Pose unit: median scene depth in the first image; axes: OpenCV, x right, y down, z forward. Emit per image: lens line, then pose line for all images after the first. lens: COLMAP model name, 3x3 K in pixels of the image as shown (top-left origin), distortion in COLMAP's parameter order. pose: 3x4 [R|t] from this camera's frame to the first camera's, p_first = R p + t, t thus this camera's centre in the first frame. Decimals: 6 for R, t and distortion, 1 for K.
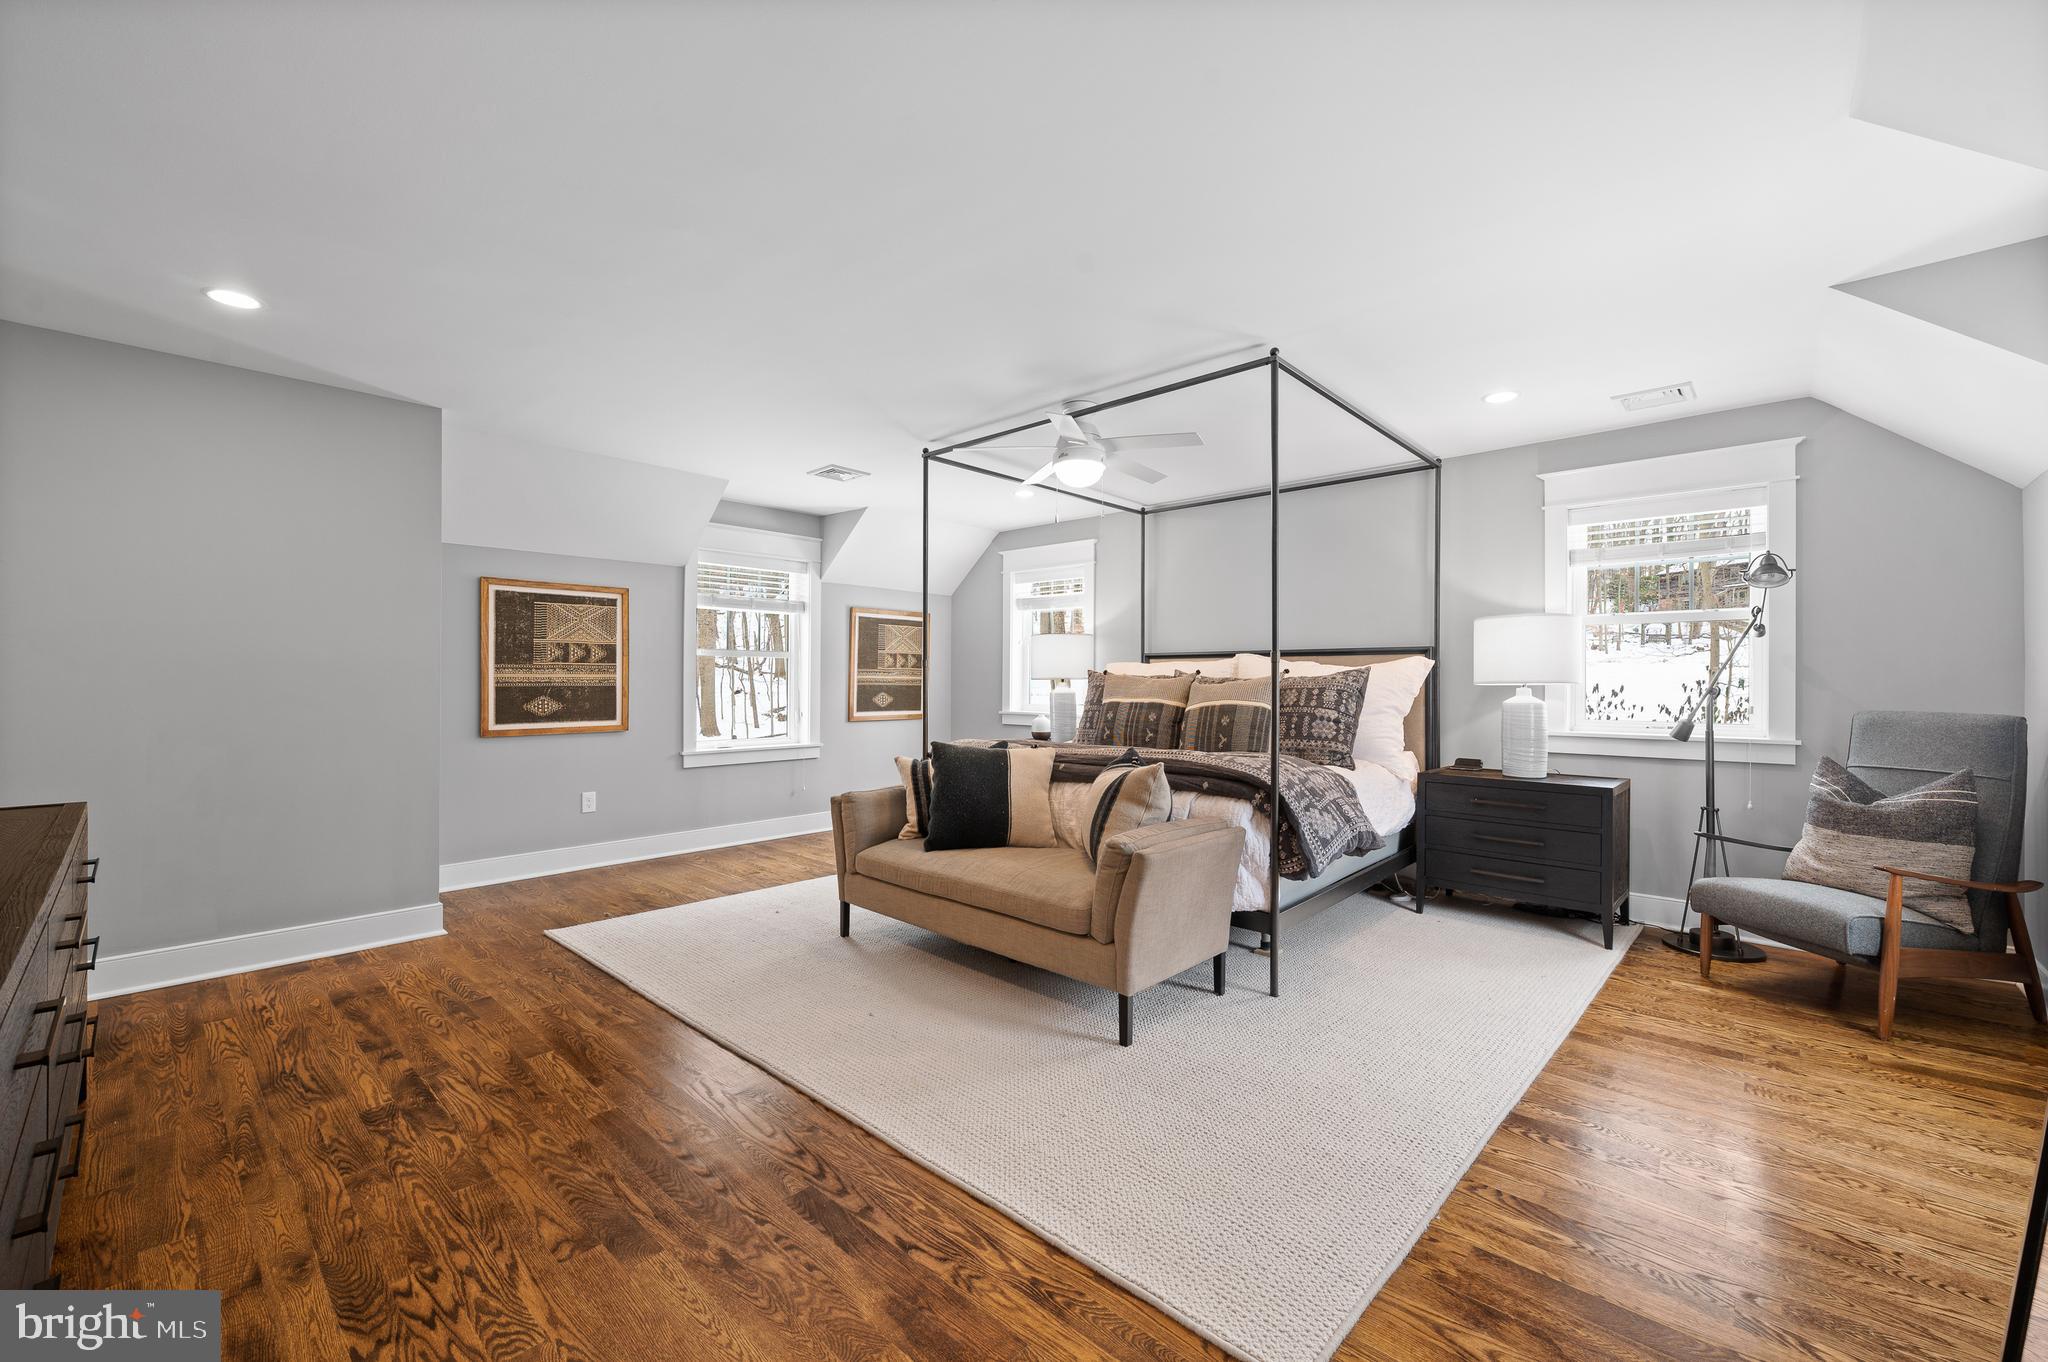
lens RADIAL K [[811.7, 0, 1021.7], [0, 811.7, 672.7], [0, 0, 1]] dist [-0.001876, 0.000161]
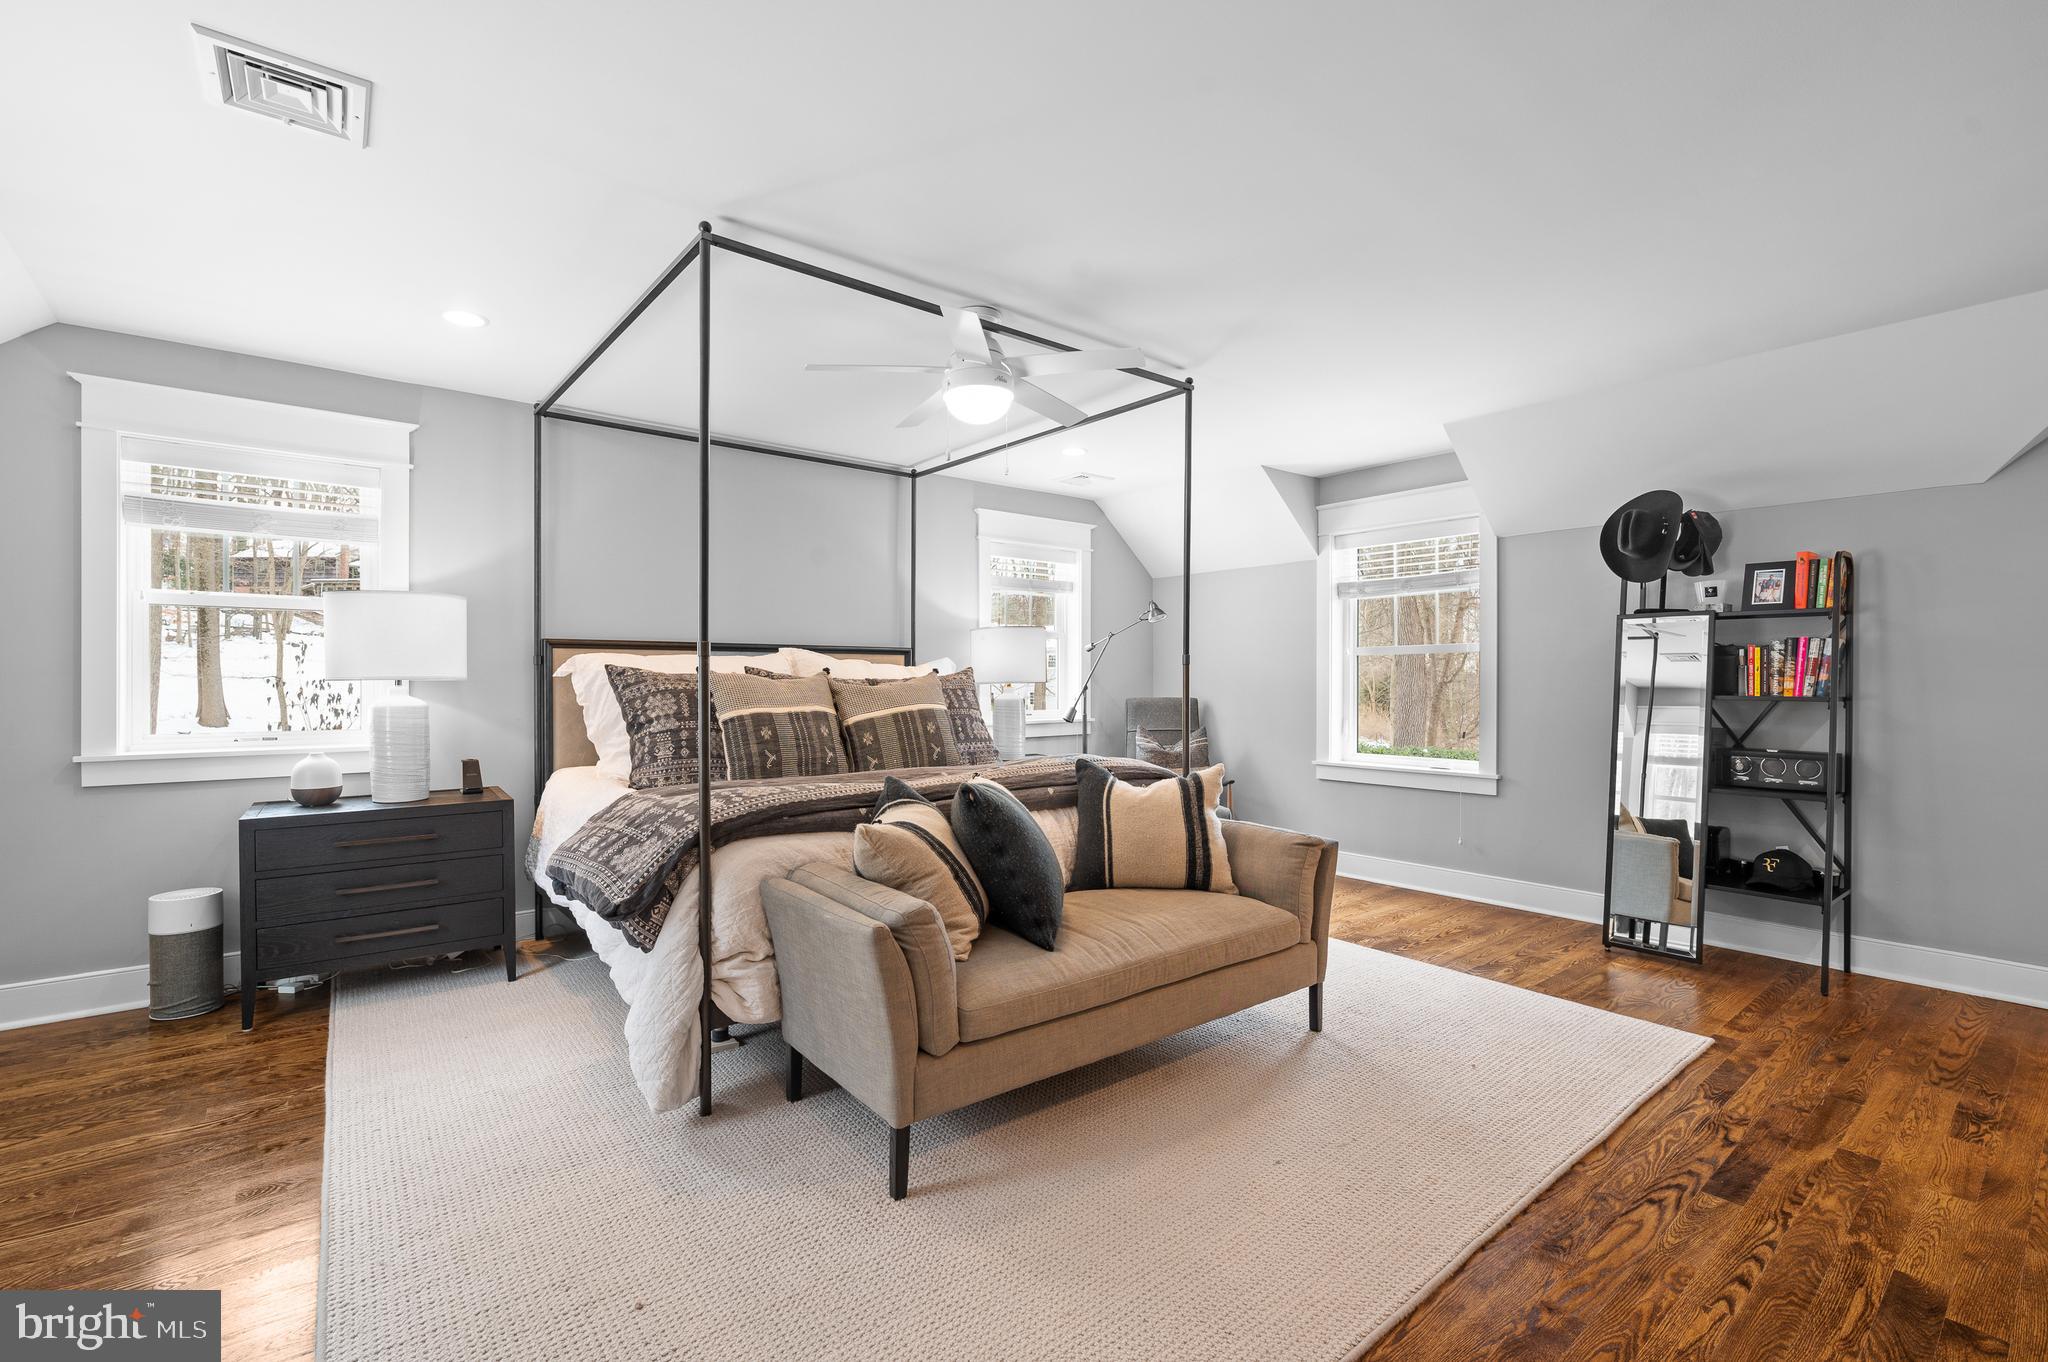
lens RADIAL K [[897.2, 0, 1021.7], [0, 897.2, 679.5], [0, 0, 1]] dist [0.007183, -0.000830]
pose [[0.151466, -0.001924, 0.988461, -0.771413], [-0.006911, 0.999972, 0.003005, 0.004993], [-0.988438, -0.007286, 0.151449, 0.867480]]
